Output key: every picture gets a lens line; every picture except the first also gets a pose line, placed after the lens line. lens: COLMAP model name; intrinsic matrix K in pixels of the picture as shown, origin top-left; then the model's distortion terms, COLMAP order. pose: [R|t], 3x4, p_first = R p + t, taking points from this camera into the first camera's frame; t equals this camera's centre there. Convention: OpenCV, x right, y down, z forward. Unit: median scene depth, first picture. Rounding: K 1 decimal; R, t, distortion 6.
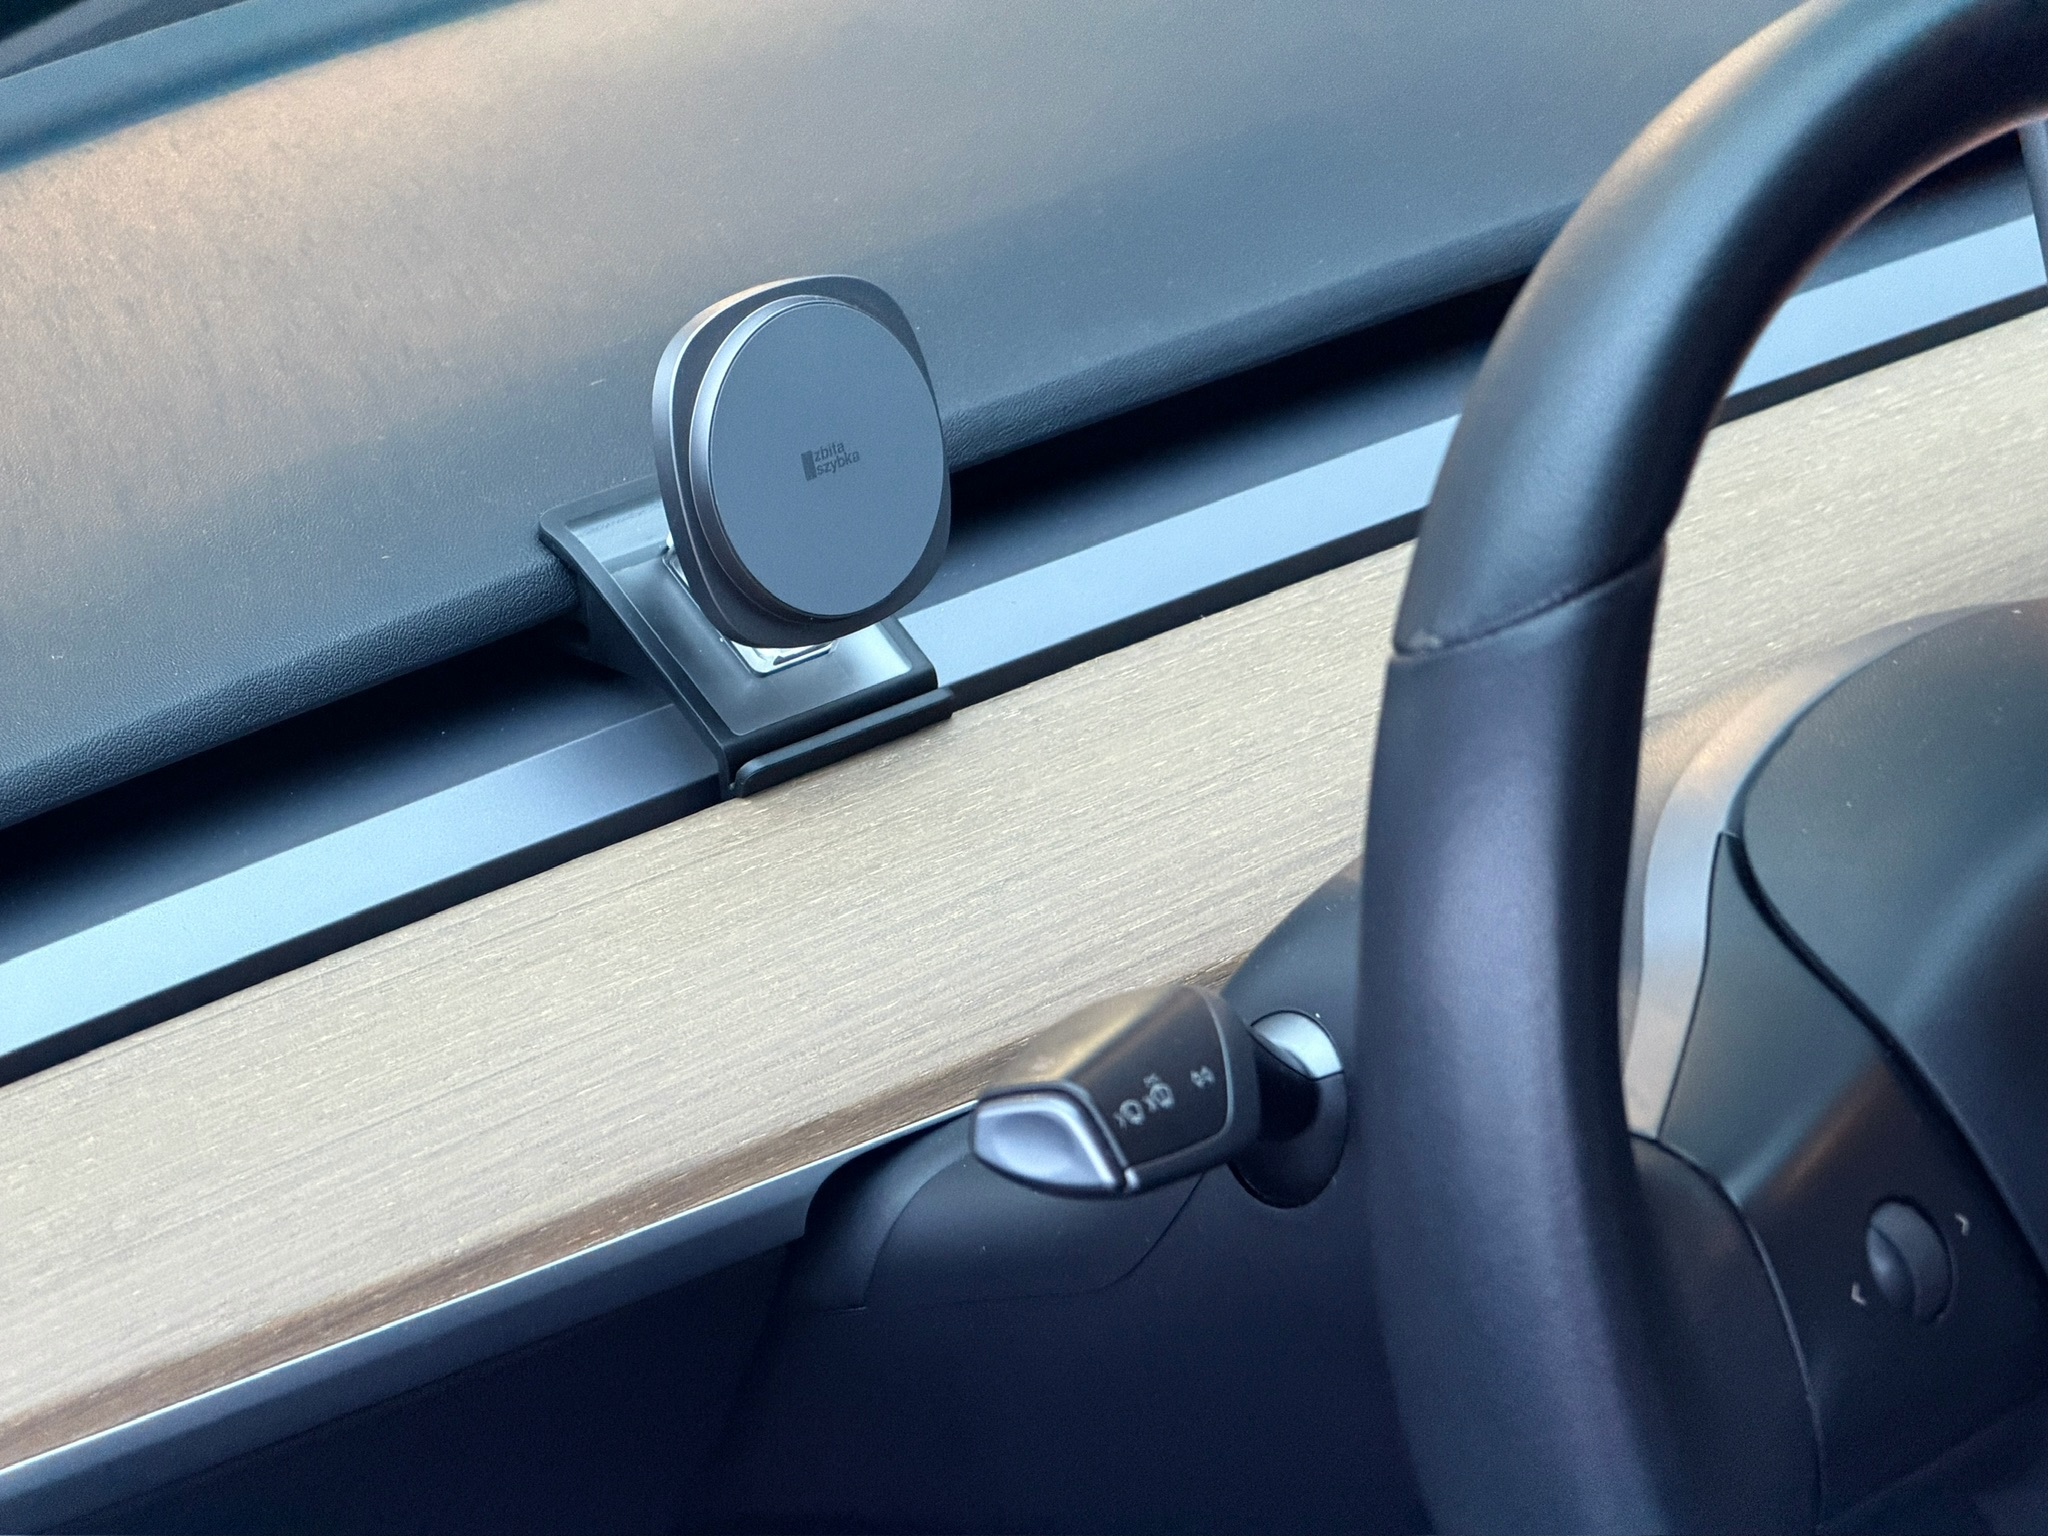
lens RADIAL K [[6087.0, 0, 1024.2], [0, 6087.0, 768.0], [0, 0, 1]] dist [-0.253910, 0.000000]
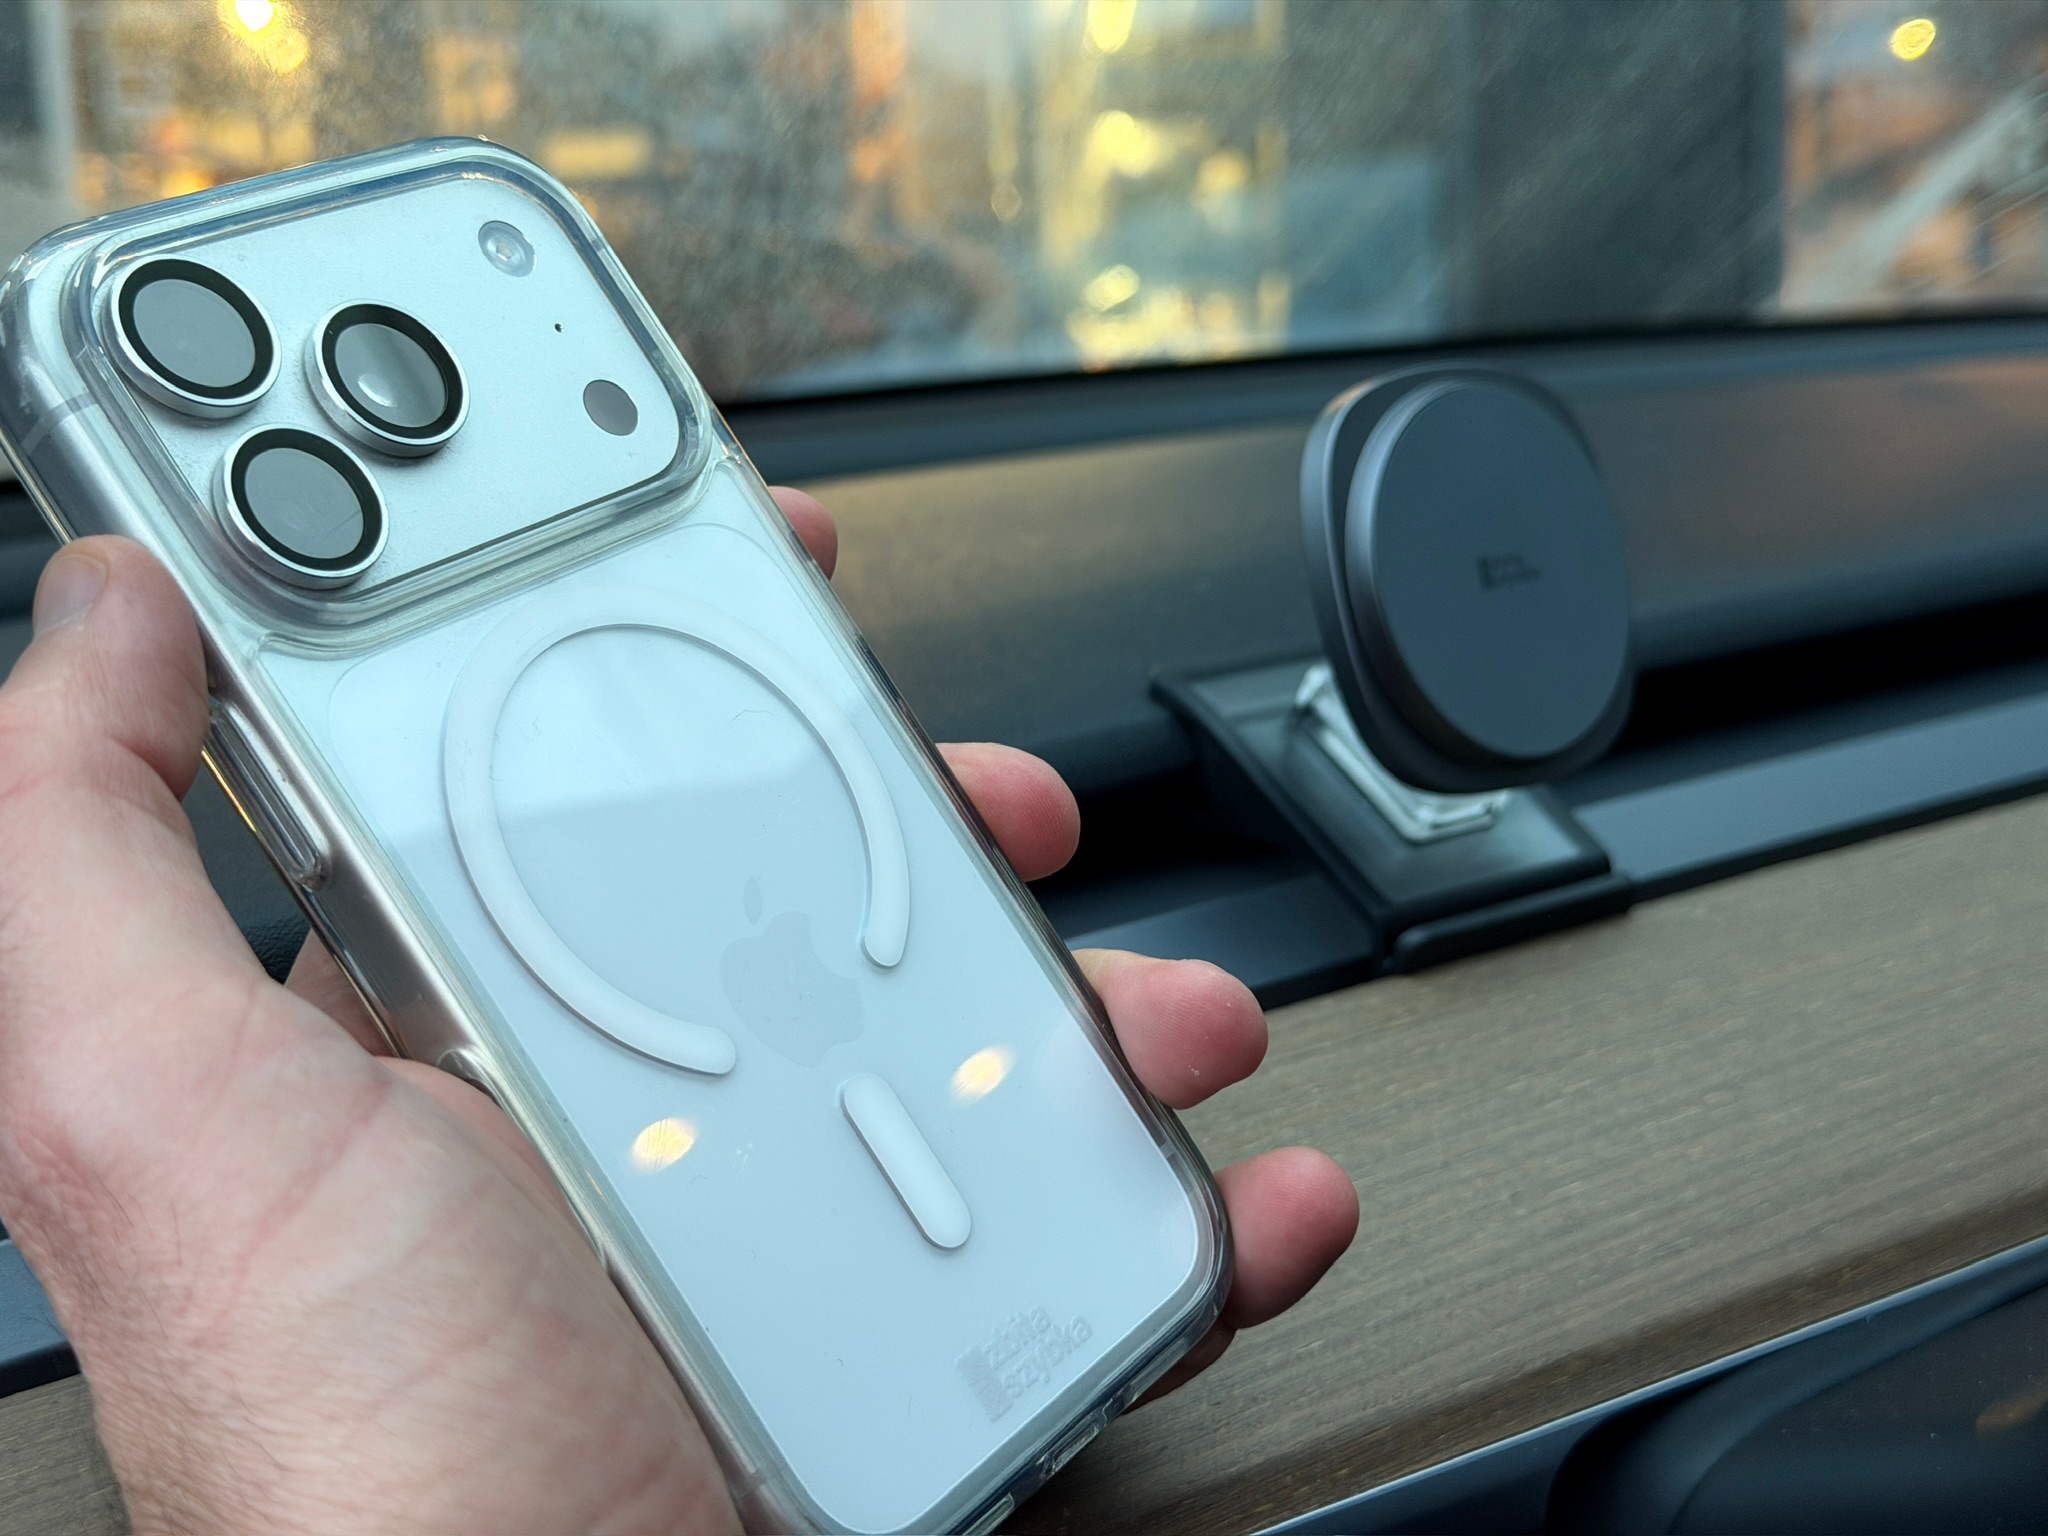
lens RADIAL K [[2867.0, 0, 1024.7], [0, 2867.0, 768.5], [0, 0, 1]] dist [0.076373, 0.000000]
pose [[0.997273, 0.009538, -0.073187, -0.070875], [-0.023969, 0.979720, -0.198931, 0.057226], [0.069806, 0.200142, 0.977277, 0.633665]]
